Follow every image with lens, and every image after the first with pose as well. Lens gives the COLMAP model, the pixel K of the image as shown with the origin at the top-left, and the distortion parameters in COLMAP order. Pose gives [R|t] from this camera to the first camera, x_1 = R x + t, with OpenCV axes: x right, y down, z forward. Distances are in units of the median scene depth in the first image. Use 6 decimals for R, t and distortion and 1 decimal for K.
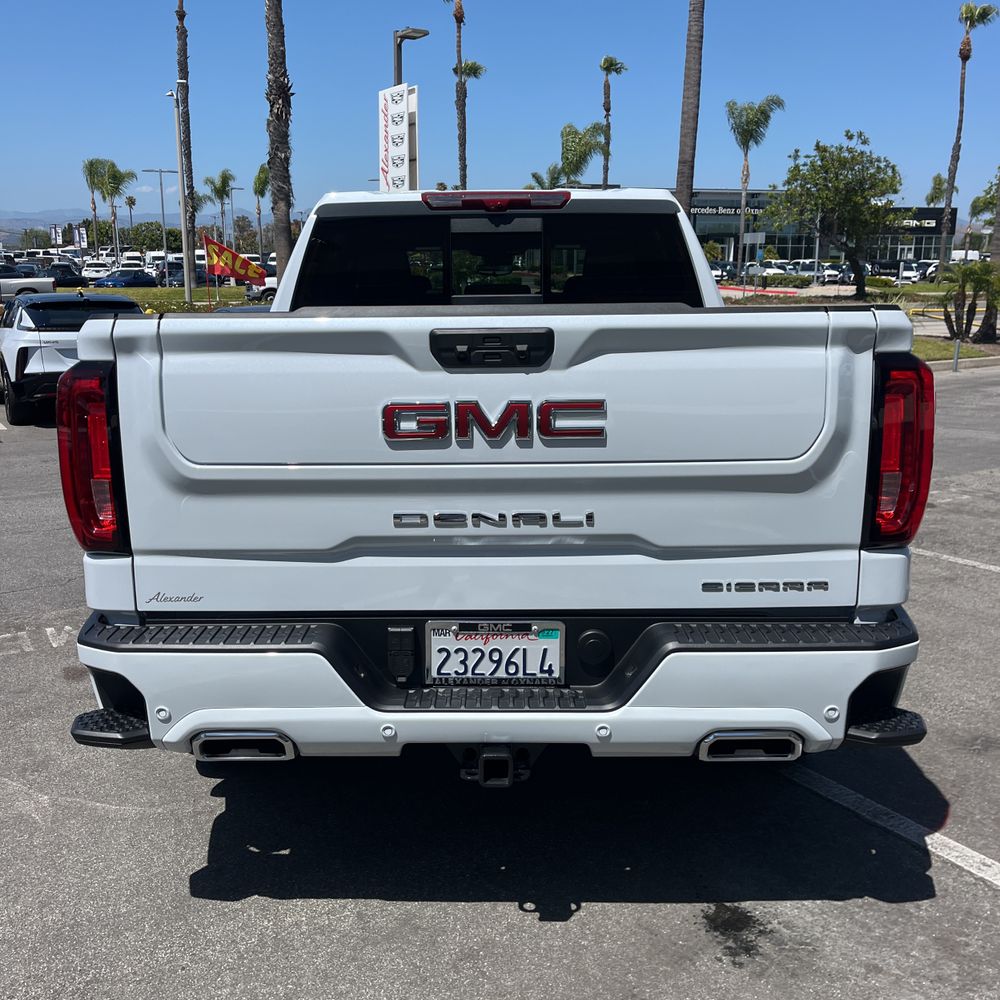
lens RADIAL K [[1013.0, 0, 483.2], [0, 1013.0, 494.5], [0, 0, 1]] dist [0.025668, 0.000000]
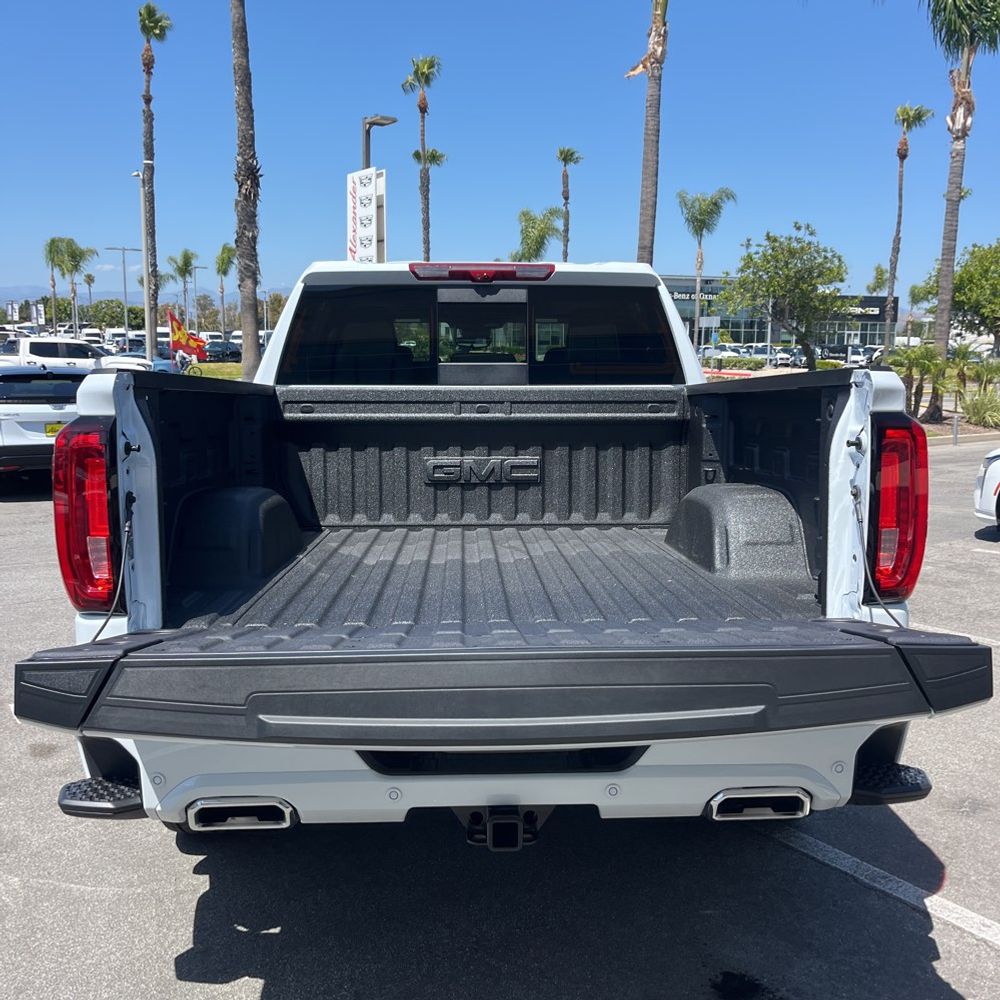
lens RADIAL K [[1013.0, 0, 505.7], [0, 1013.0, 499.1], [0, 0, 1]] dist [0.025668, 0.000000]
pose [[0.998206, 0.000482, 0.059867, -0.043040], [0.003865, 0.997363, -0.072473, 0.020690], [-0.059744, 0.072574, 0.995572, 0.004287]]
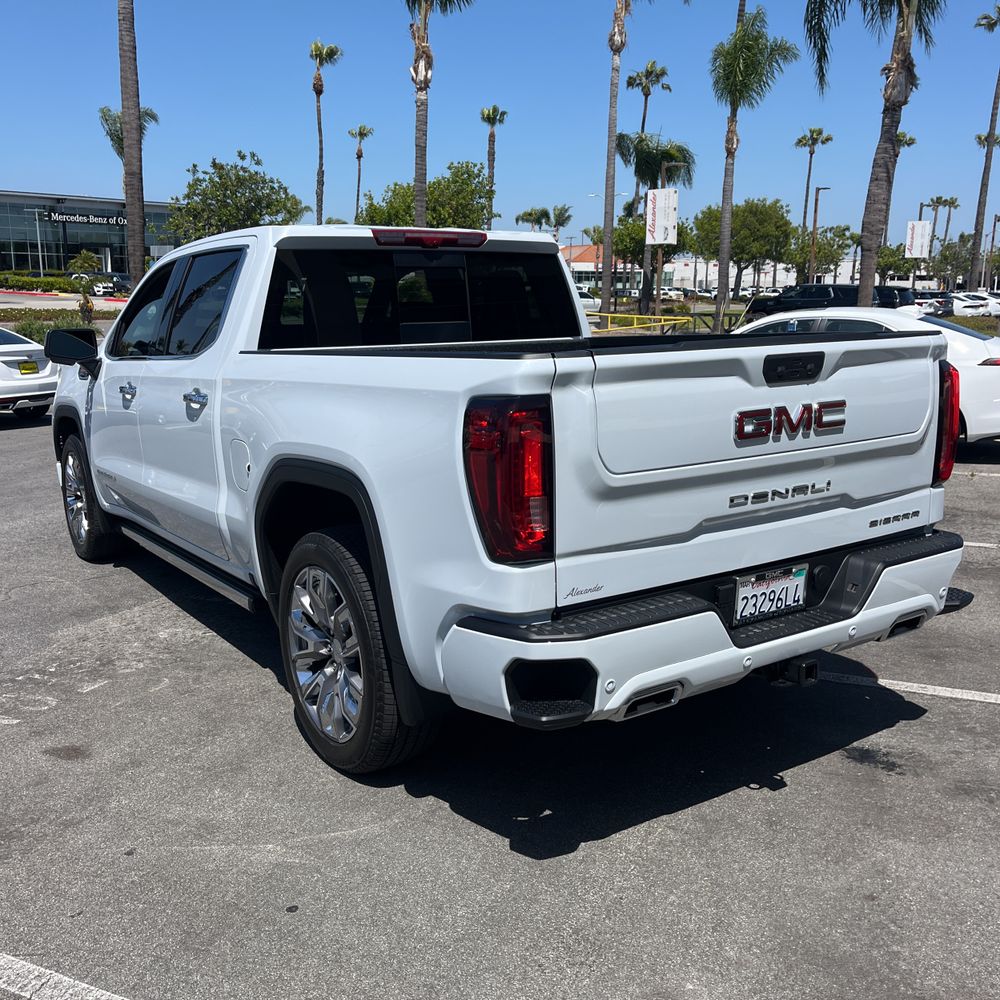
lens RADIAL K [[1013.0, 0, 492.2], [0, 1013.0, 499.3], [0, 0, 1]] dist [0.025668, 0.000000]
pose [[0.825250, -0.112667, 0.553416, -1.027487], [0.116179, 0.992808, 0.028876, -0.050097], [-0.552689, 0.040465, 0.832404, 0.076147]]
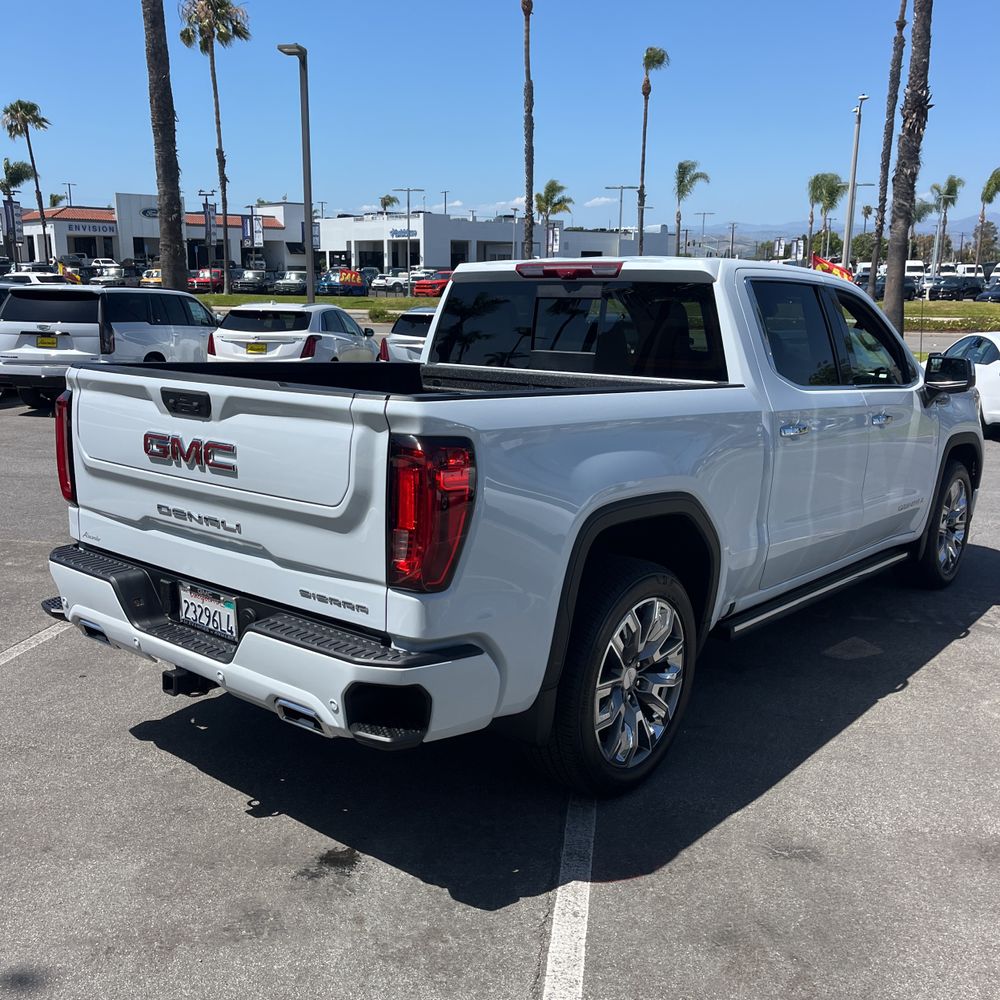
lens RADIAL K [[1013.0, 0, 493.3], [0, 1013.0, 507.4], [0, 0, 1]] dist [0.025668, 0.000000]
pose [[0.782214, 0.147288, -0.605350, 1.191892], [-0.145034, 0.988007, 0.052984, -0.126397], [0.605894, 0.046352, 0.794194, 0.083980]]
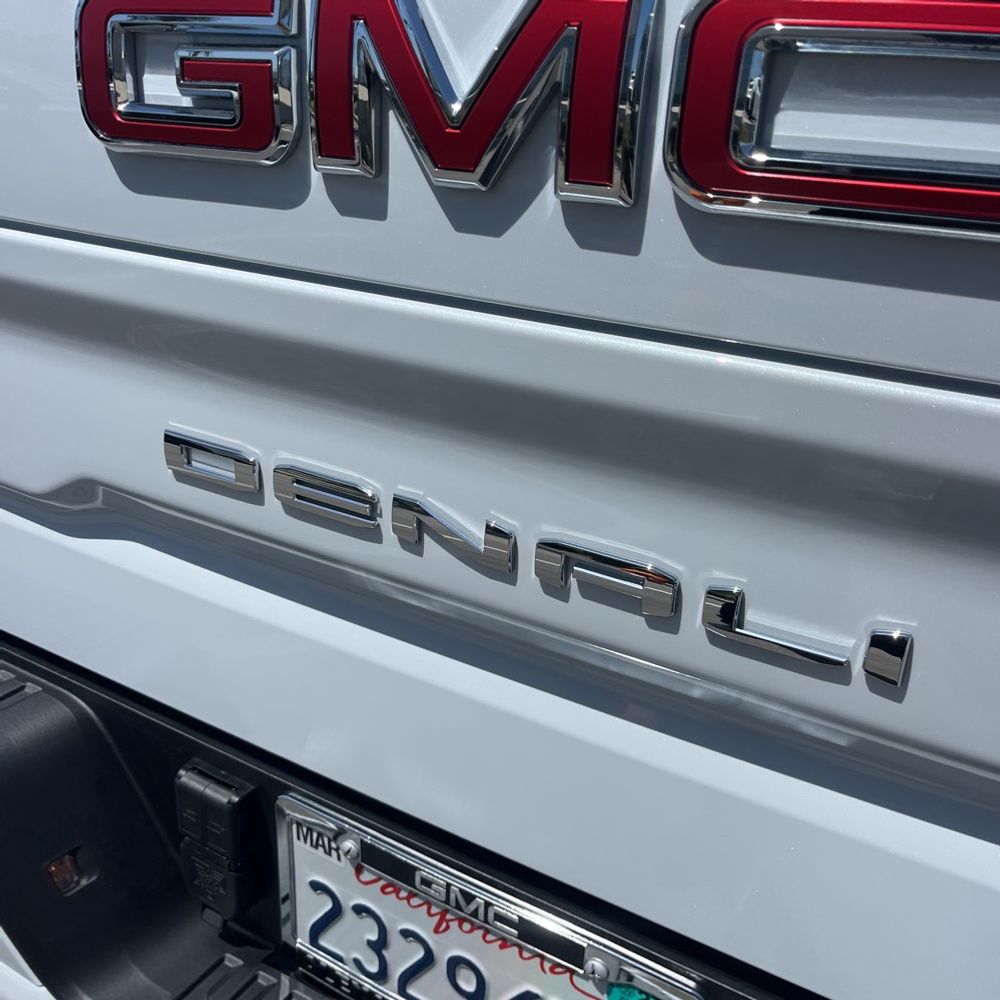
lens RADIAL K [[1013.0, 0, 491.9], [0, 1013.0, 499.7], [0, 0, 1]] dist [0.025668, 0.000000]
pose [[0.867448, 0.236033, -0.437976, 0.113422], [-0.162388, 0.966412, 0.199194, -0.032384], [0.470282, -0.101668, 0.876641, 0.761837]]
